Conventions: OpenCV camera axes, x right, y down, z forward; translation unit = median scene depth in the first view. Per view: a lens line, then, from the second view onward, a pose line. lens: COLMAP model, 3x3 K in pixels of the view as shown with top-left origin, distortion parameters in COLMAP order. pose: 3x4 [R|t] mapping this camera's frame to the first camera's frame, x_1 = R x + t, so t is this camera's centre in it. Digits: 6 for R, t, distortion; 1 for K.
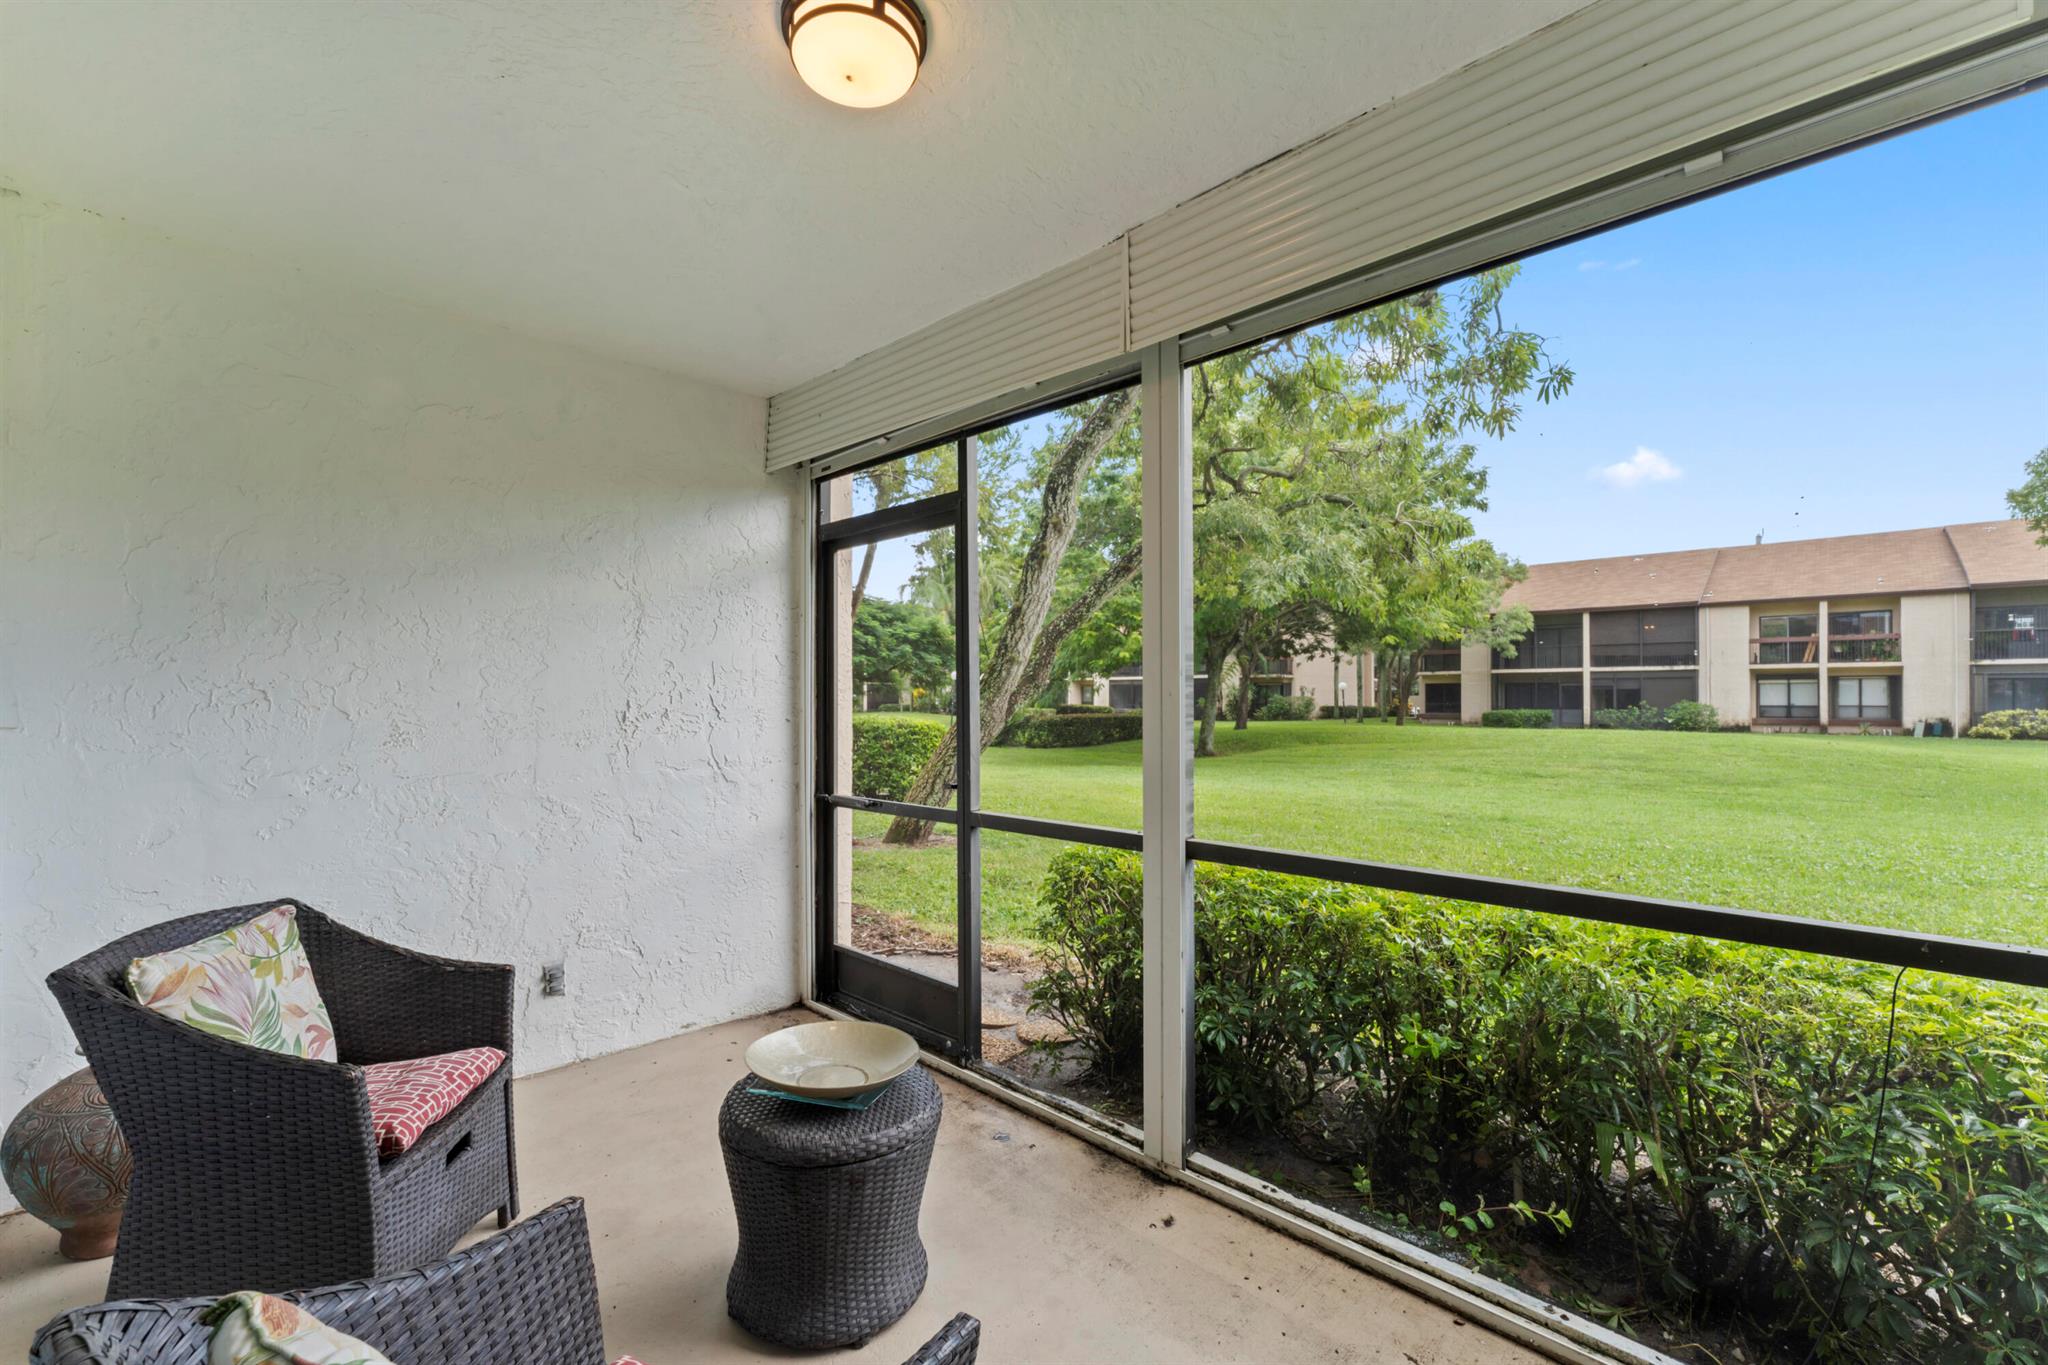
lens RADIAL K [[821.9, 0, 1034.4], [0, 821.9, 681.3], [0, 0, 1]] dist [0.001208, 0.000357]
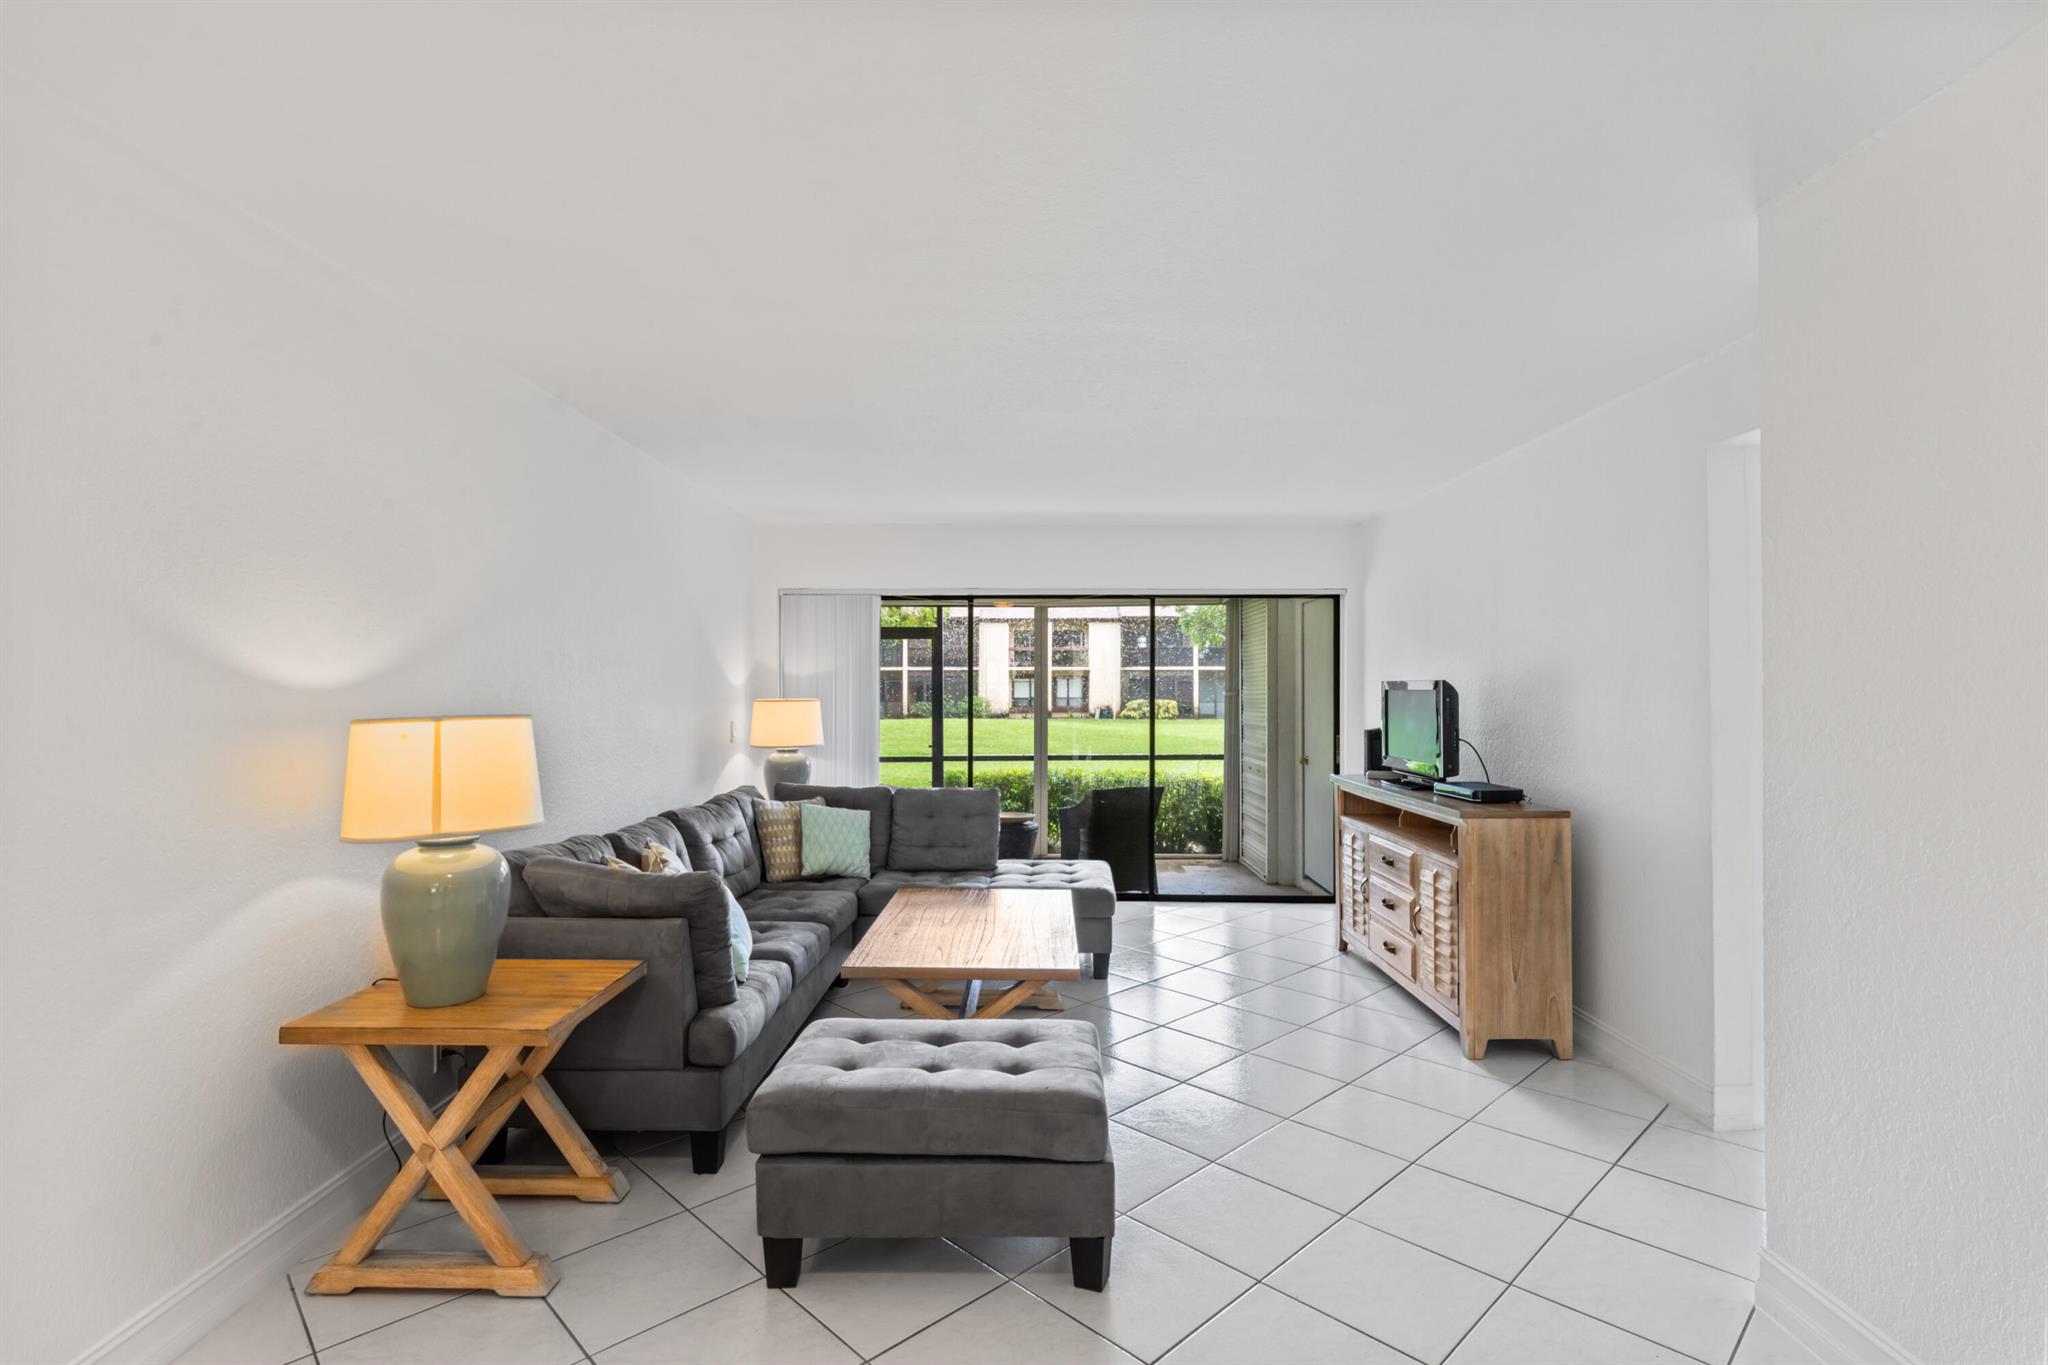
lens RADIAL K [[933.1, 0, 1019.7], [0, 933.1, 684.9], [0, 0, 1]] dist [-0.000401, -0.000017]
pose [[0.725533, 0.000256, 0.688187, -1.738730], [-0.010168, 0.999895, 0.010348, -0.089584], [-0.688112, -0.014505, 0.725460, -1.106186]]
